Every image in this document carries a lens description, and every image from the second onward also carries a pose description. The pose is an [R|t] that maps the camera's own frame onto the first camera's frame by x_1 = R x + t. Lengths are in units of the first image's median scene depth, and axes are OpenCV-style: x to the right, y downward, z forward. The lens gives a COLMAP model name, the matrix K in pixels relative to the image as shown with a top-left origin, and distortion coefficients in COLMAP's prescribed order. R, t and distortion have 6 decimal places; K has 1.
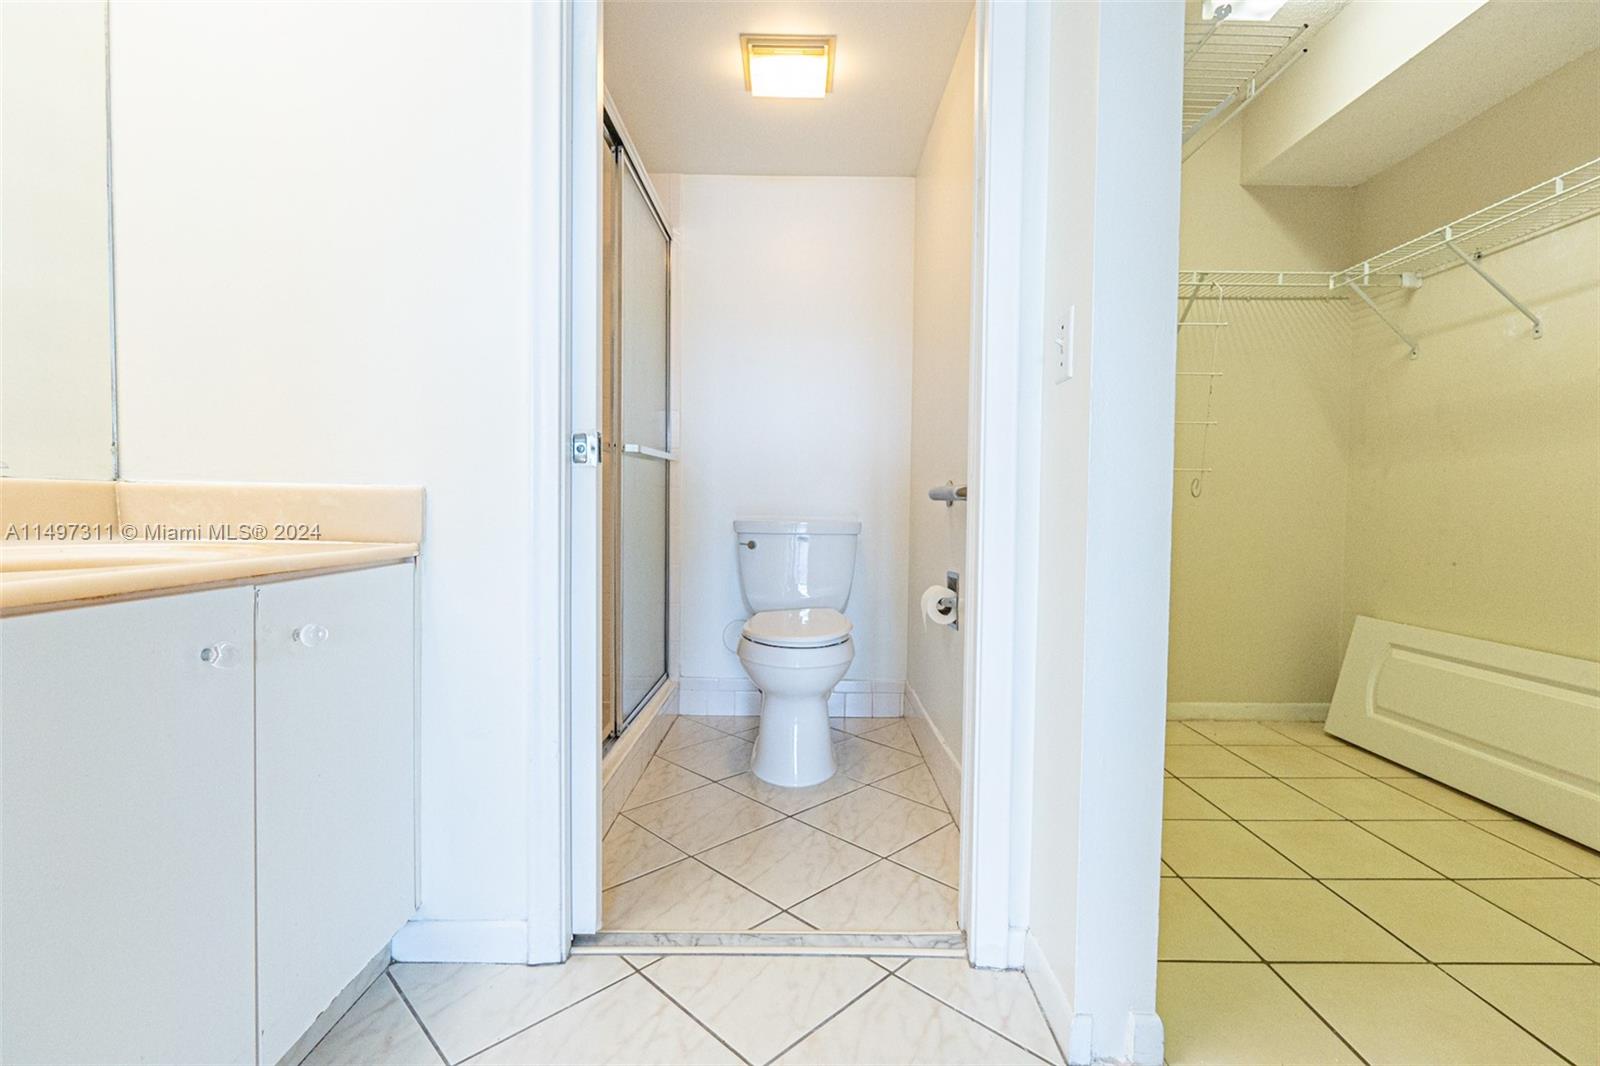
lens RADIAL K [[738.8, 0, 800.9], [0, 738.8, 529.2], [0, 0, 1]] dist [0.000840, 0.000200]
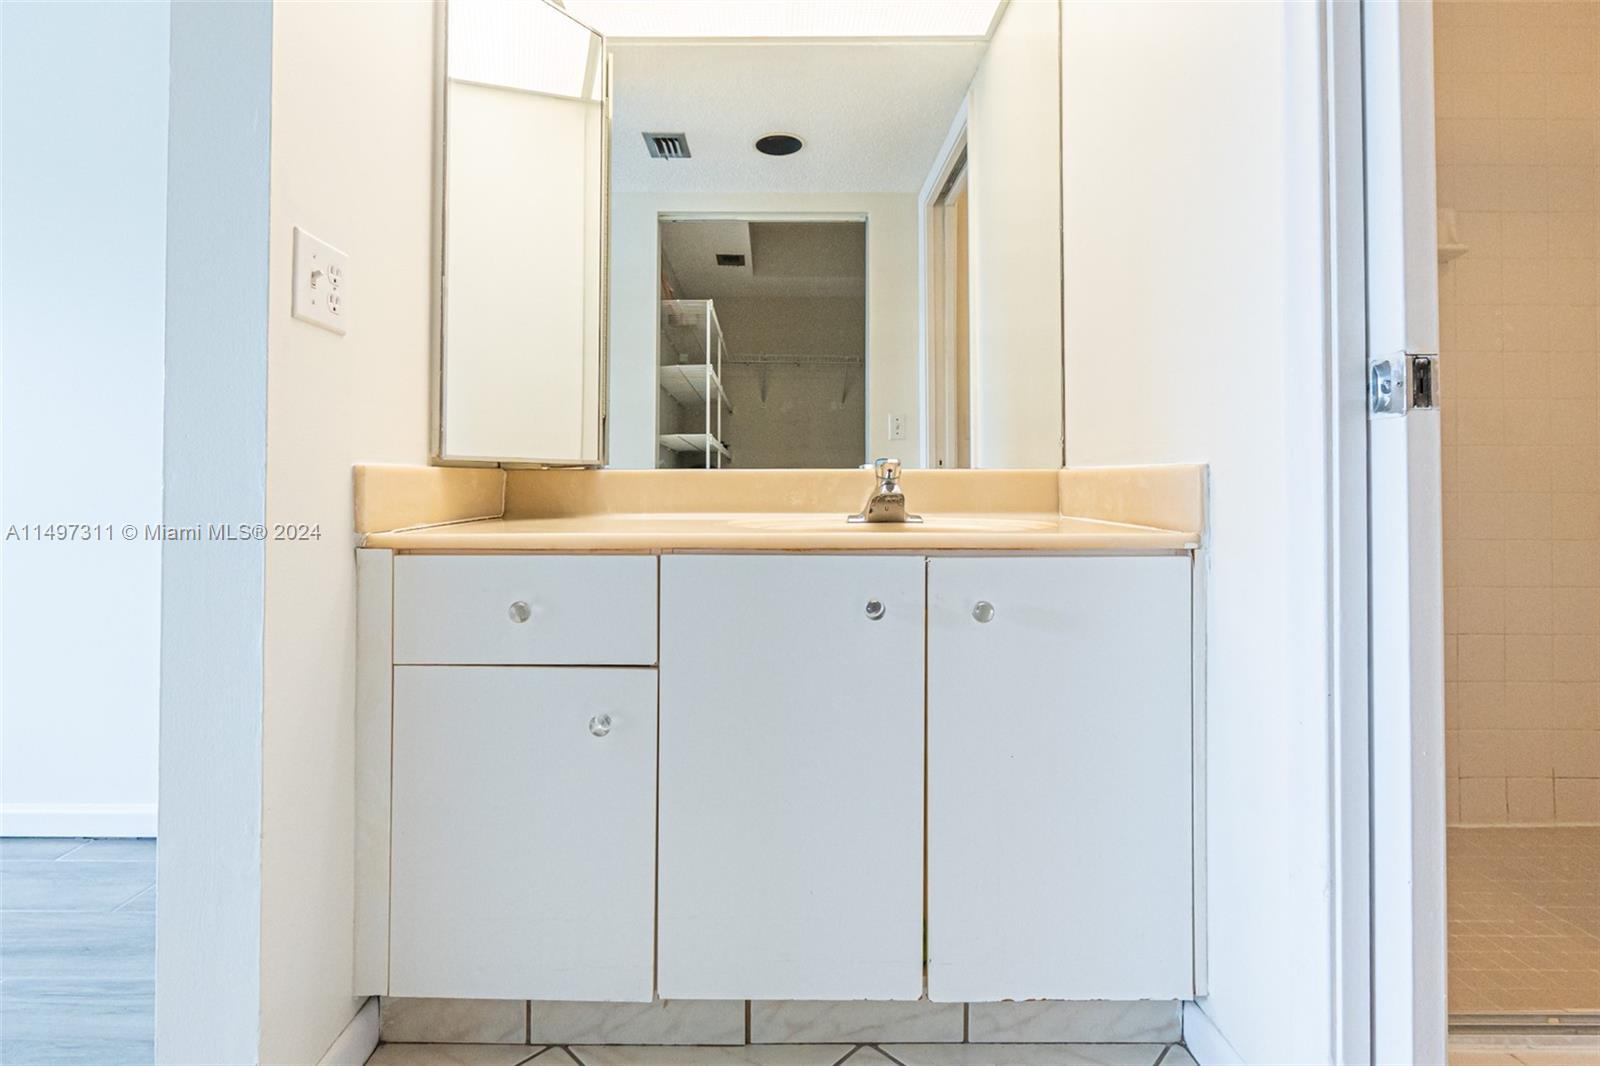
lens RADIAL K [[774.4, 0, 798.1], [0, 774.4, 477.7], [0, 0, 1]] dist [-0.001605, -0.000061]
pose [[0.004355, -0.021439, -0.999761, 0.268885], [-0.031460, 0.999272, -0.021566, -0.007976], [0.999496, 0.031547, 0.003677, 0.466764]]
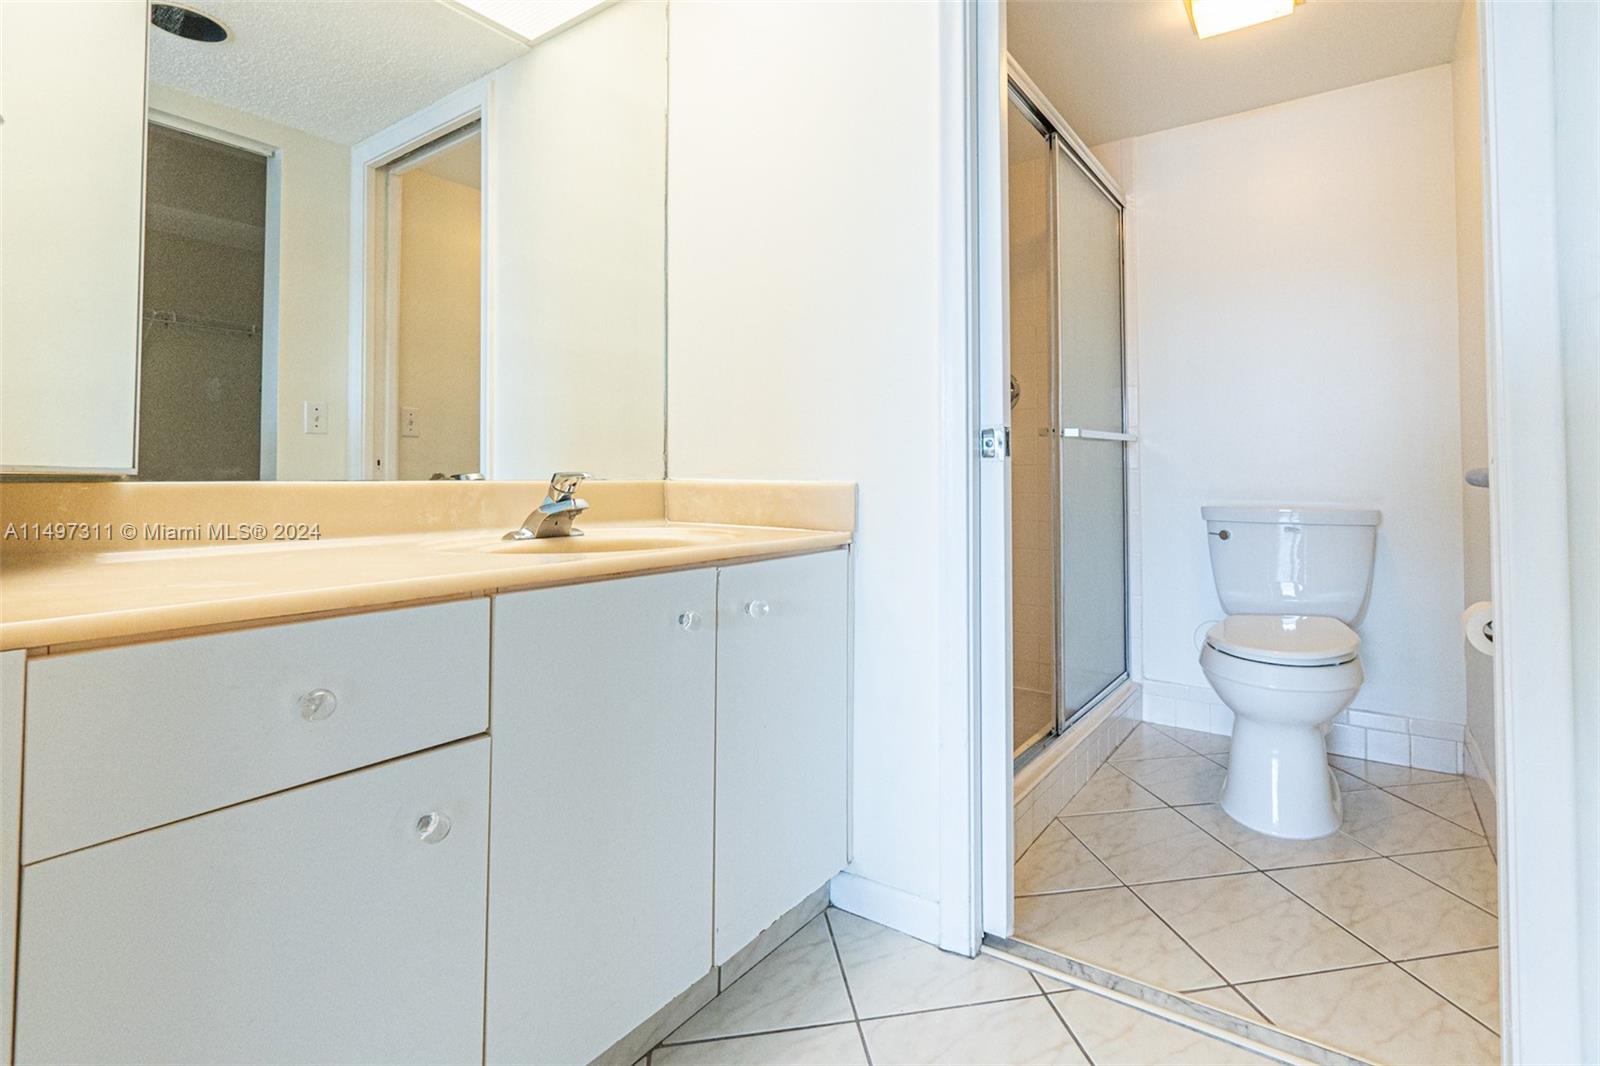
lens RADIAL K [[760.8, 0, 834.2], [0, 760.8, 457.9], [0, 0, 1]] dist [-0.001605, -0.000313]
pose [[0.827767, -0.024248, -0.560548, 0.099240], [-0.009988, 0.998271, -0.057932, -0.022390], [0.560984, 0.053553, 0.826093, 0.009927]]
